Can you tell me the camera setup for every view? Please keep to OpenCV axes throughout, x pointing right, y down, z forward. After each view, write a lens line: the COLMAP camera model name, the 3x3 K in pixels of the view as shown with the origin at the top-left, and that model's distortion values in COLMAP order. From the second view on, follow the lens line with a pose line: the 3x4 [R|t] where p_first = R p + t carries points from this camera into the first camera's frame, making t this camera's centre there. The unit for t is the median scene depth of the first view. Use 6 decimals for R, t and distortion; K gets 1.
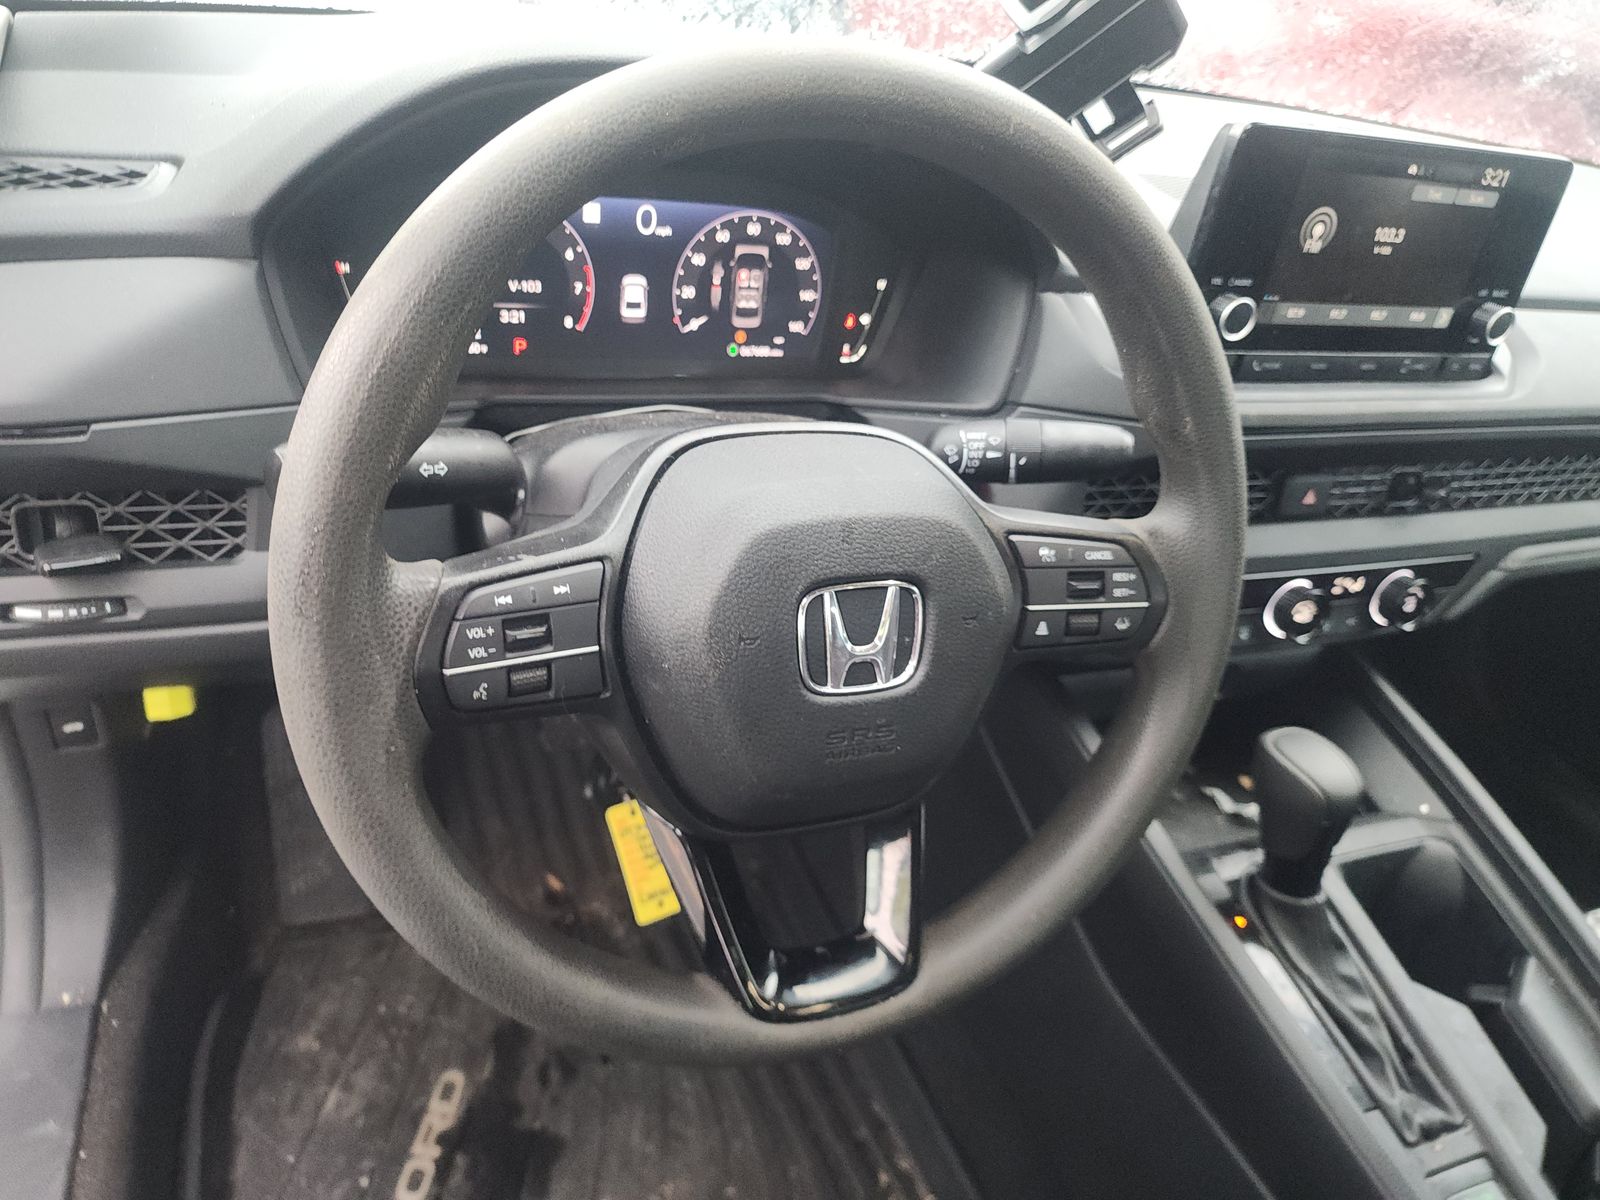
lens RADIAL K [[1070.1, 0, 772.2], [0, 1070.1, 577.2], [0, 0, 1]] dist [0.016341, -0.014502]
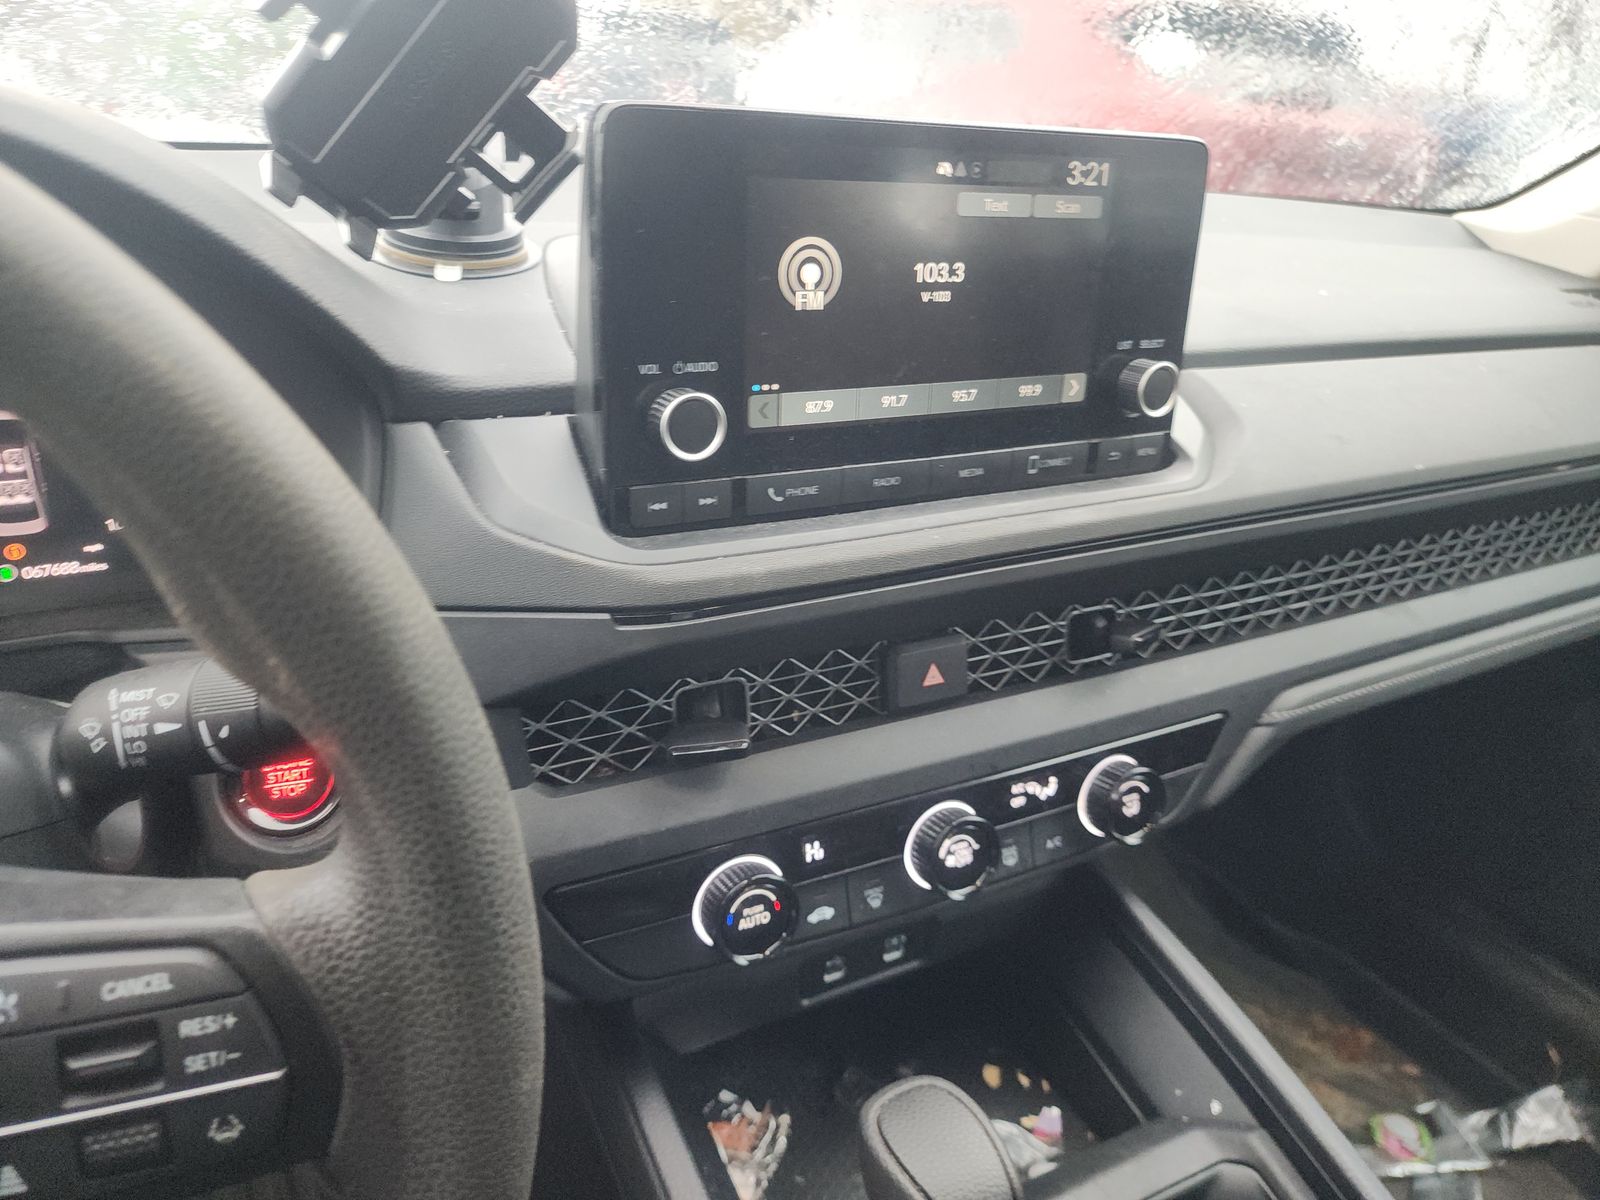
lens RADIAL K [[1070.1, 0, 812.8], [0, 1070.1, 621.6], [0, 0, 1]] dist [0.016341, -0.014502]
pose [[0.987262, -0.139121, 0.077198, 0.390125], [0.146687, 0.983807, -0.102992, -0.051713], [-0.061620, 0.113004, 0.991682, 0.359687]]
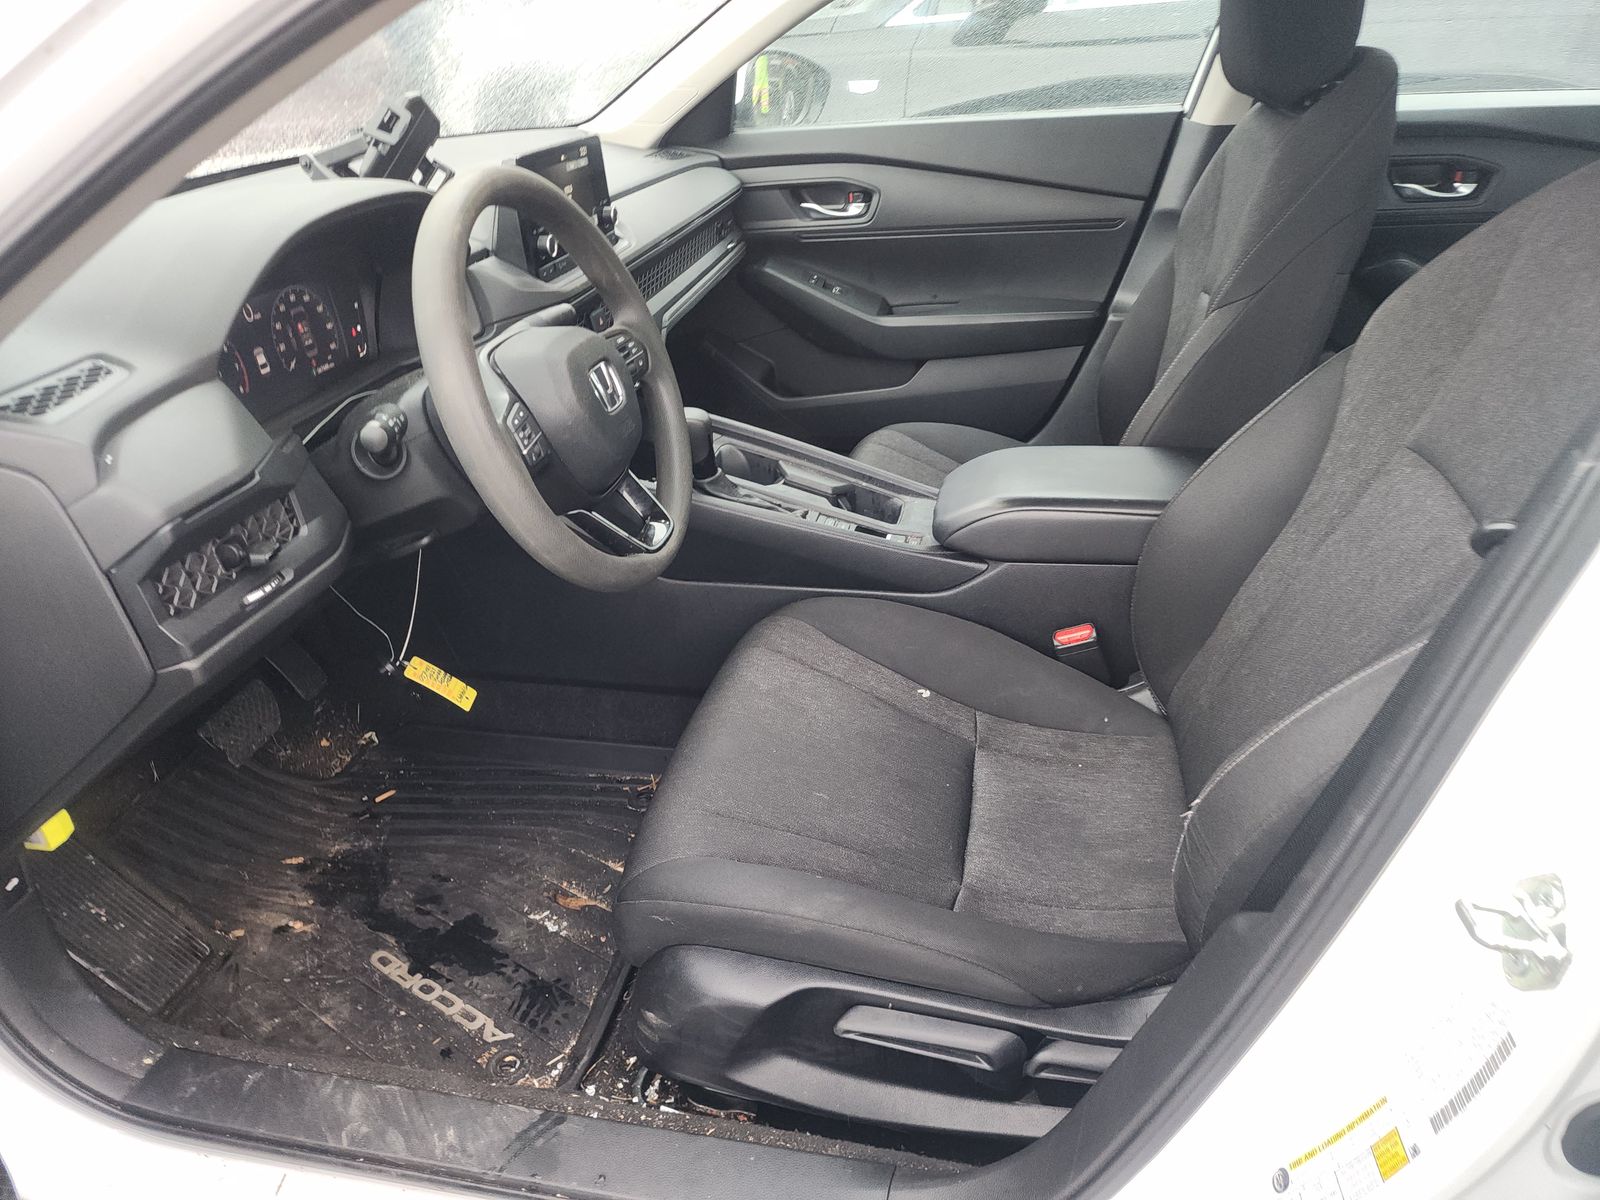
lens RADIAL K [[1070.1, 0, 788.9], [0, 1070.1, 592.3], [0, 0, 1]] dist [0.016341, -0.014502]
pose [[0.535231, -0.532423, 0.655785, -0.914801], [0.517842, 0.820168, 0.243236, 0.036377], [-0.667358, 0.209405, 0.714691, -0.573454]]
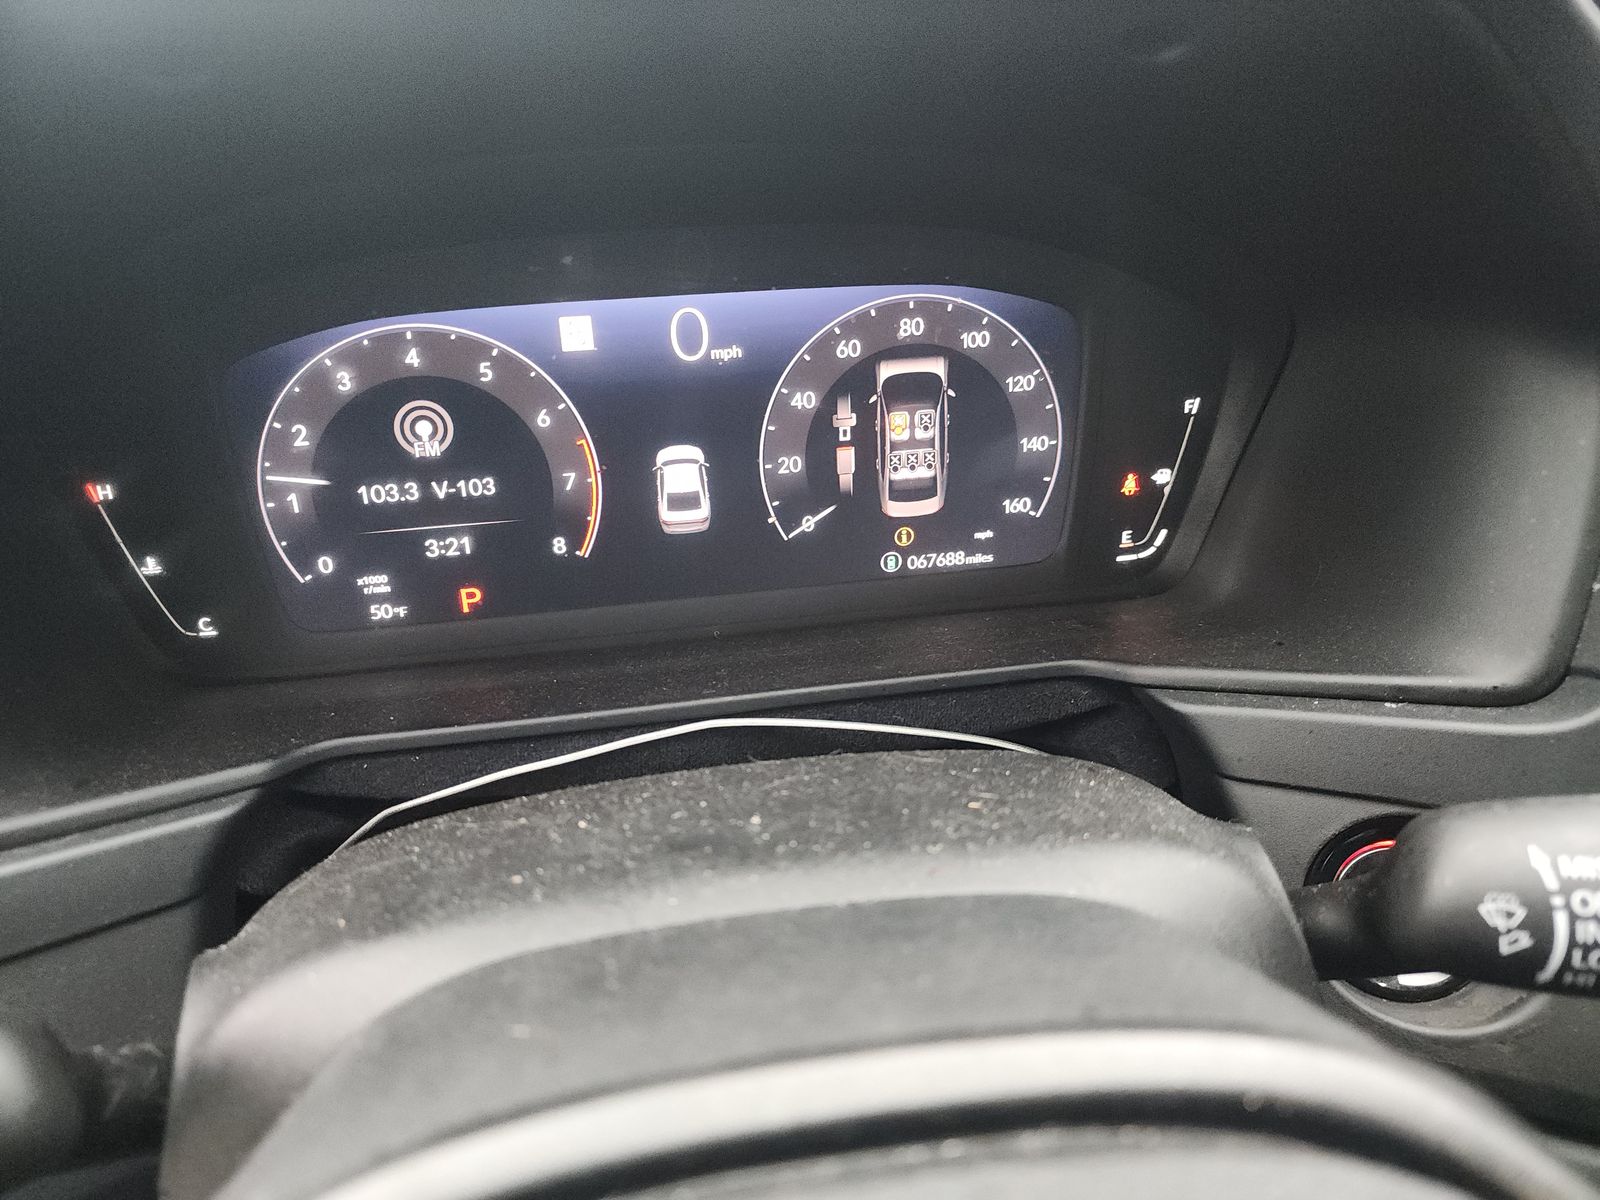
lens RADIAL K [[1070.1, 0, 759.7], [0, 1070.1, 596.9], [0, 0, 1]] dist [0.016341, -0.014502]
pose [[0.961155, -0.063445, -0.268617, 0.040050], [0.035295, 0.993485, -0.108364, -0.147803], [0.273742, 0.094674, 0.957132, 0.512322]]
